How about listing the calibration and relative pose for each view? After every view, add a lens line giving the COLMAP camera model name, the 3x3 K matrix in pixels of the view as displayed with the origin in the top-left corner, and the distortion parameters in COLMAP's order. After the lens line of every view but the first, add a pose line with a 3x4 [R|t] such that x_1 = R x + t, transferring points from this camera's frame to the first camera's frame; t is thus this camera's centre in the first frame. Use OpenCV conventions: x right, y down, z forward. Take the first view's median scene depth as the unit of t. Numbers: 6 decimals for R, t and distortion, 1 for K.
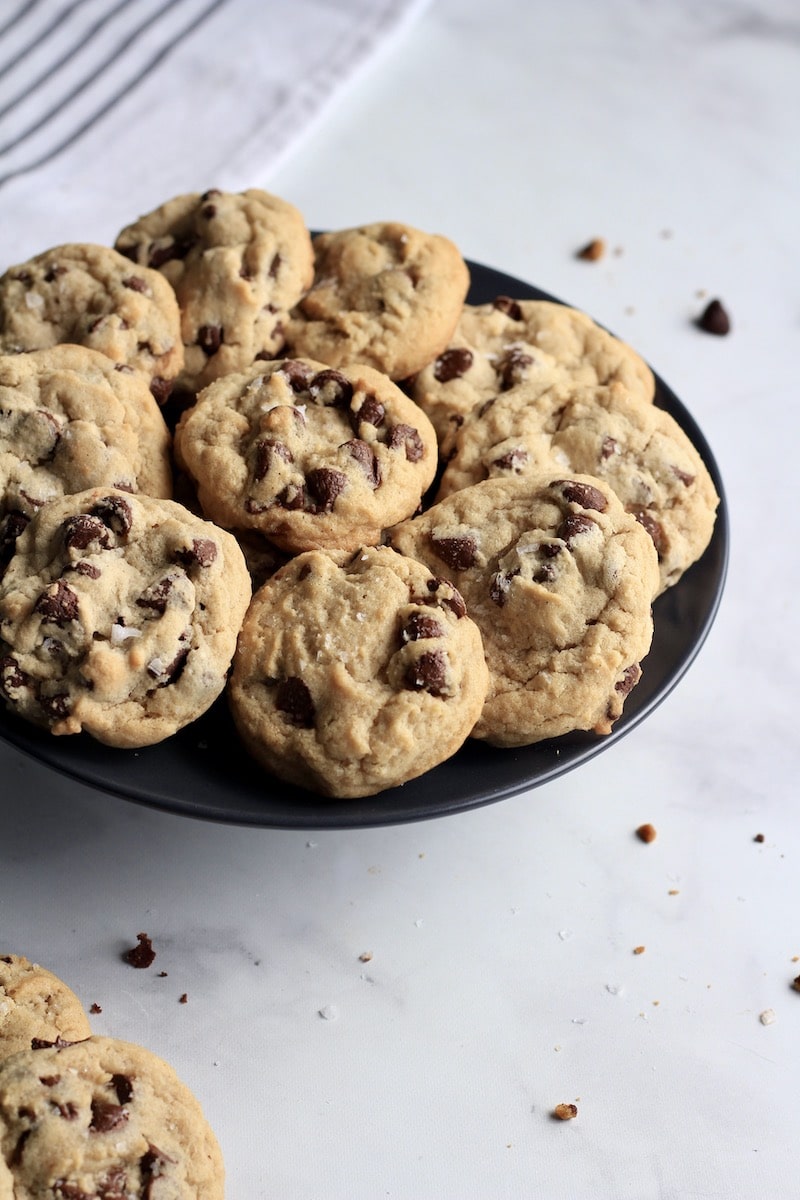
lens RADIAL K [[3022.2, 0, 400.0], [0, 3022.2, 600.0], [0, 0, 1]] dist [-0.026696, -0.568250]
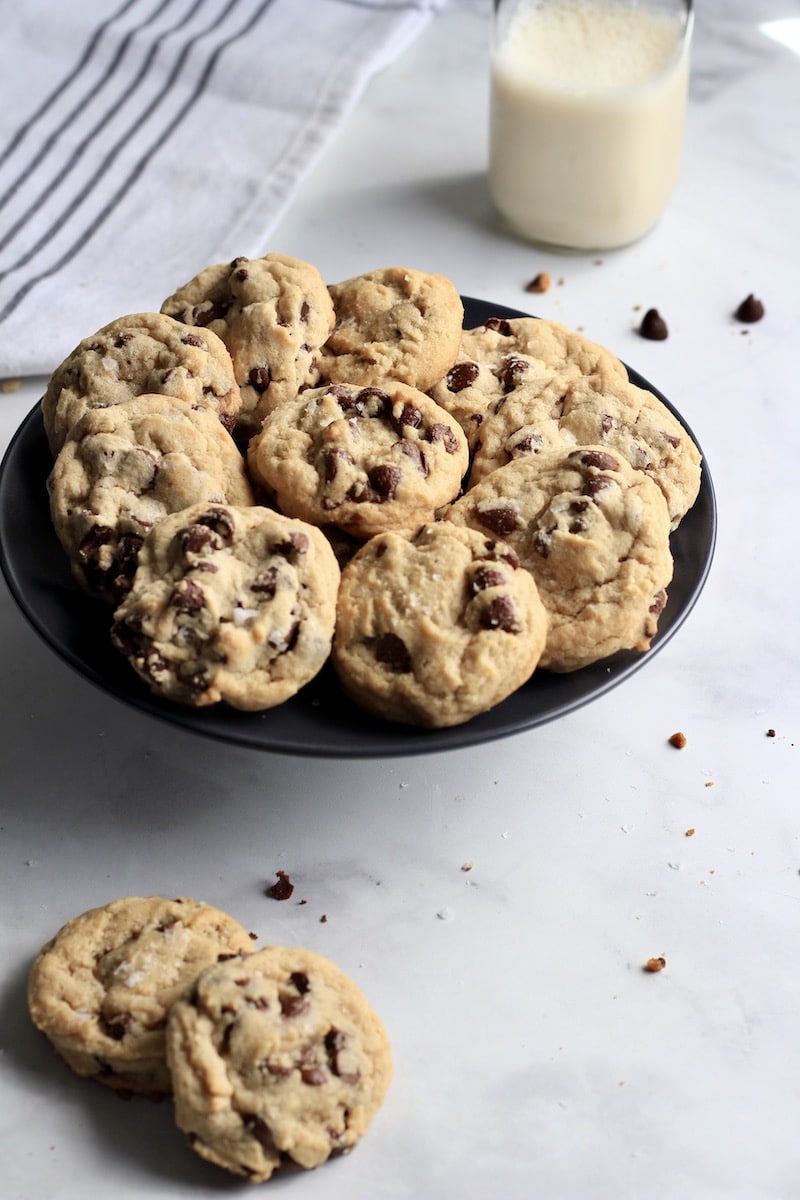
lens RADIAL K [[3022.2, 0, 400.0], [0, 3022.2, 600.0], [0, 0, 1]] dist [-0.026696, -0.568250]
pose [[0.989600, -0.126418, 0.068629, -0.108146], [0.129718, 0.990486, -0.045946, 0.066223], [-0.062168, 0.054370, 0.996584, -0.198324]]
